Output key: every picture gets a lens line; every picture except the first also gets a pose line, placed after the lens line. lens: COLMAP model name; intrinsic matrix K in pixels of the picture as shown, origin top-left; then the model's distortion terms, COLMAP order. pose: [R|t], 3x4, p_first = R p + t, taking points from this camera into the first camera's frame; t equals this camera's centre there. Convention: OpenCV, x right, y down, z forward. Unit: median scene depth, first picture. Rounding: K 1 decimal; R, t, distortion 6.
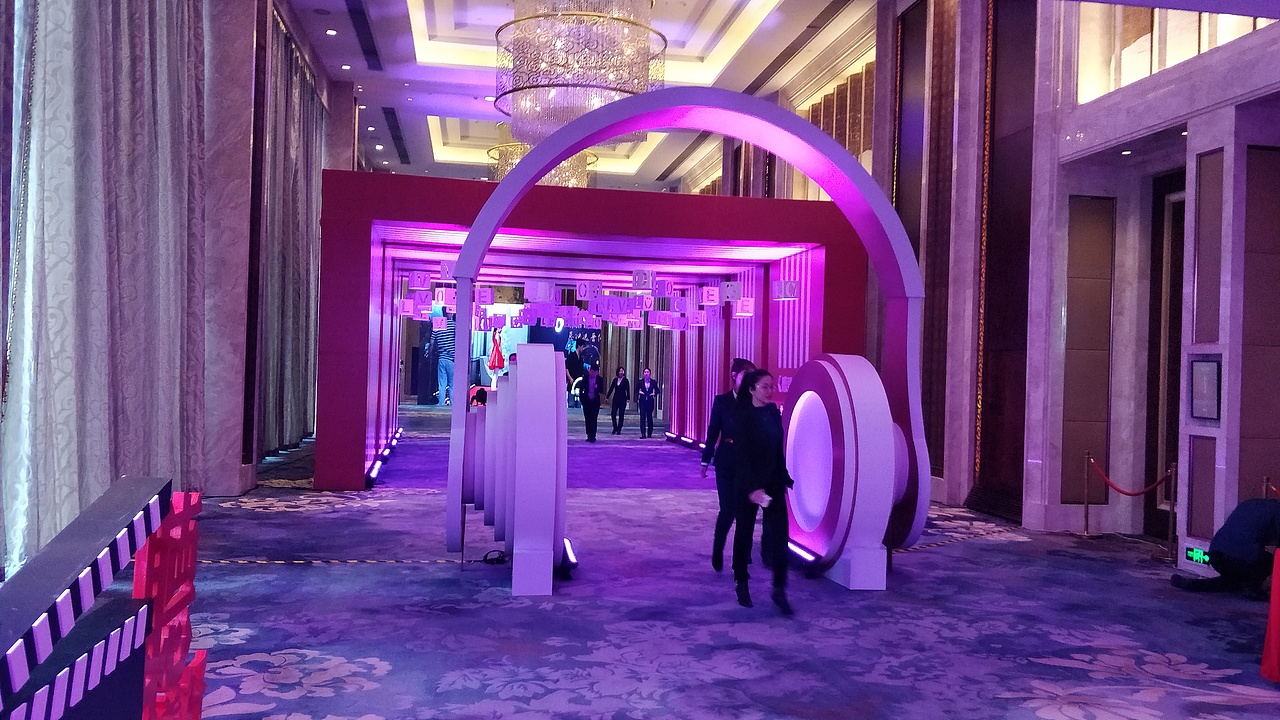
lens RADIAL K [[1105.0, 0, 640.0], [0, 1105.0, 360.0], [0, 0, 1]] dist [0.013317, 0.006410]
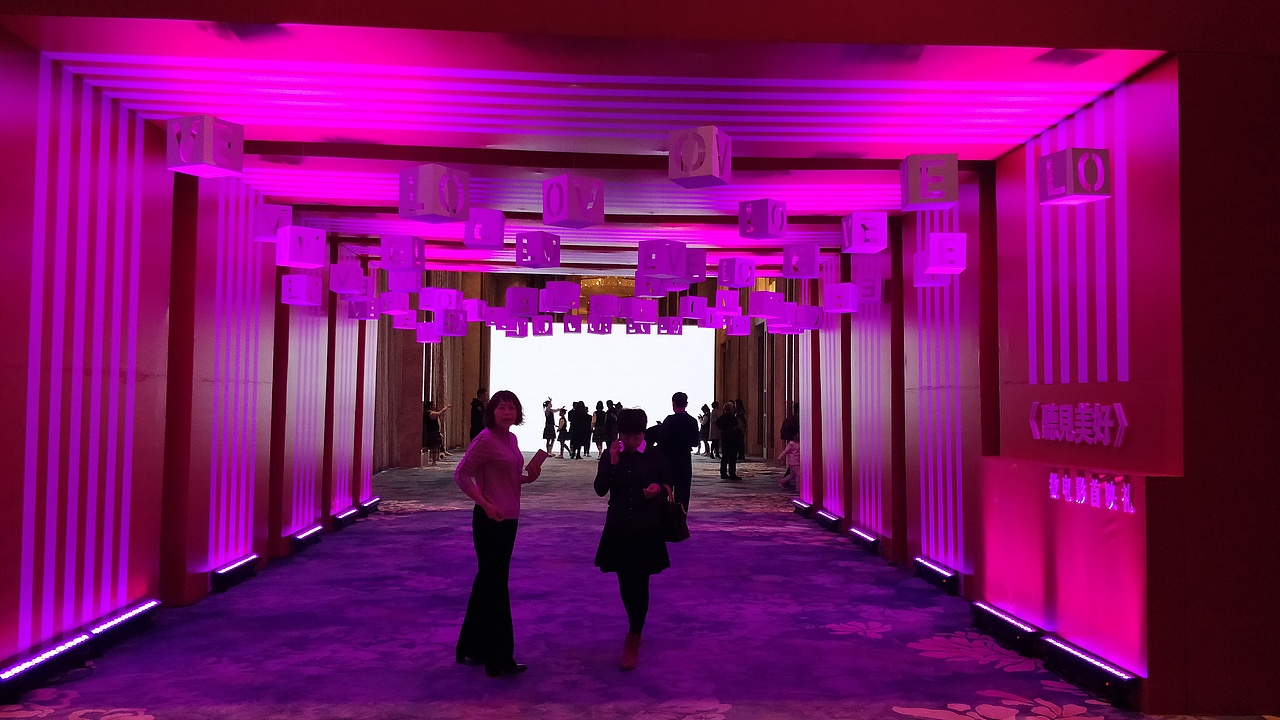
lens RADIAL K [[1105.0, 0, 640.0], [0, 1105.0, 360.0], [0, 0, 1]] dist [0.013317, 0.006410]
pose [[0.991830, -0.024758, -0.125141, 0.031279], [0.020393, 0.999142, -0.036041, 0.012524], [0.125926, 0.033195, 0.991484, 0.643259]]
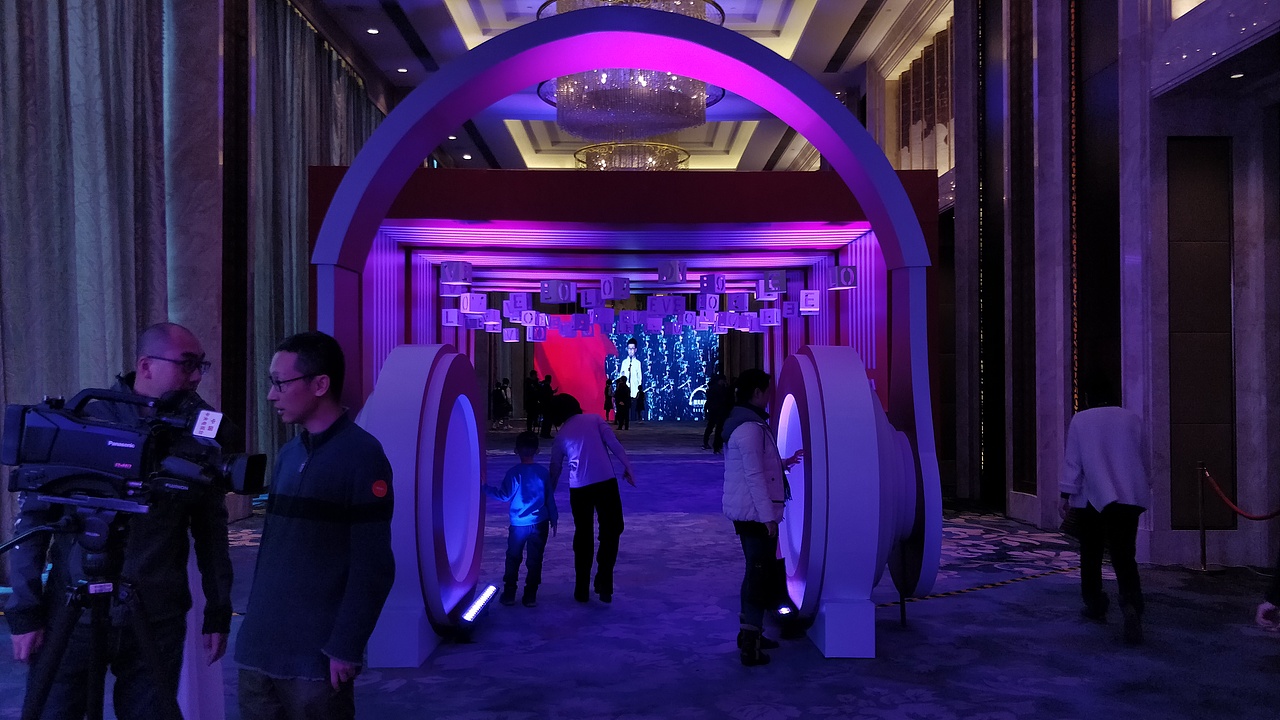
lens RADIAL K [[1105.0, 0, 640.0], [0, 1105.0, 360.0], [0, 0, 1]] dist [0.013317, 0.006410]
pose [[0.988920, -0.033297, -0.144668, 0.106983], [0.031650, 0.999406, -0.013670, 0.007533], [0.145037, 0.008939, 0.989386, 0.141216]]
